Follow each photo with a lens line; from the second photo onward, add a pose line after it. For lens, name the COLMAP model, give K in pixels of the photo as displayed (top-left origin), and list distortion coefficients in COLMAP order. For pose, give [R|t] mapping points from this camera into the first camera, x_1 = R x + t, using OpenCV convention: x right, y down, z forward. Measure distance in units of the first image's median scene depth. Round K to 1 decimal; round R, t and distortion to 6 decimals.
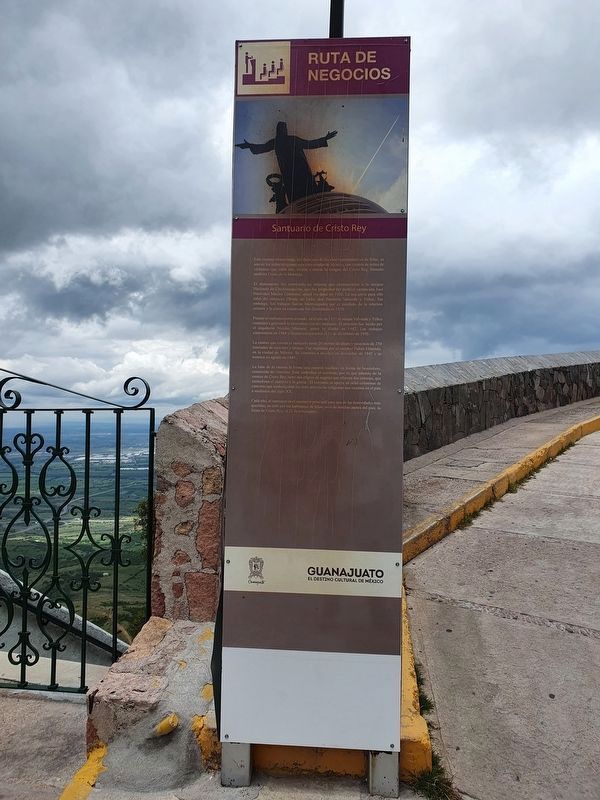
lens RADIAL K [[602.7, 0, 300.0], [0, 602.7, 400.0], [0, 0, 1]] dist [0.008505, 0.006860]
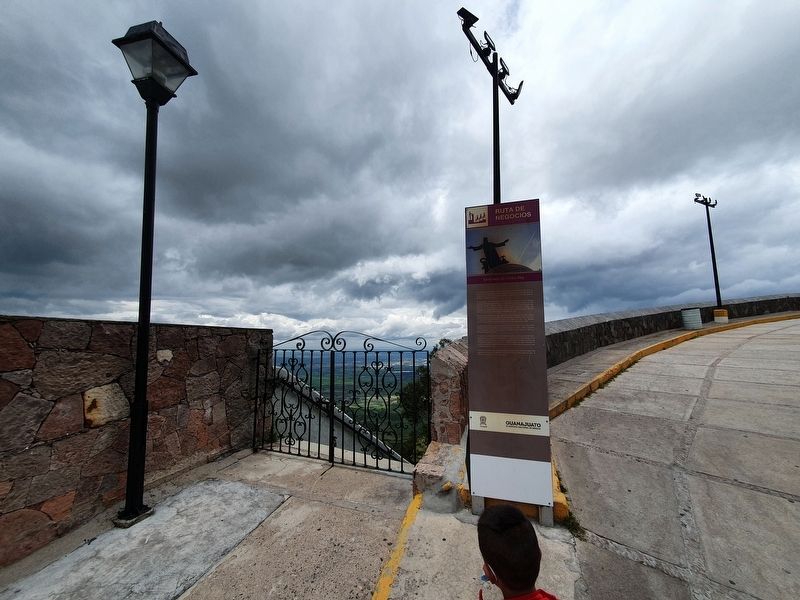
lens RADIAL K [[320.7, 0, 397.7], [0, 320.7, 305.7], [0, 0, 1]] dist [0.012844, 0.000189]
pose [[0.975865, -0.037921, -0.215056, -0.108378], [0.020055, 0.996208, -0.084659, -0.073621], [0.217451, 0.078303, 0.972925, -0.343751]]
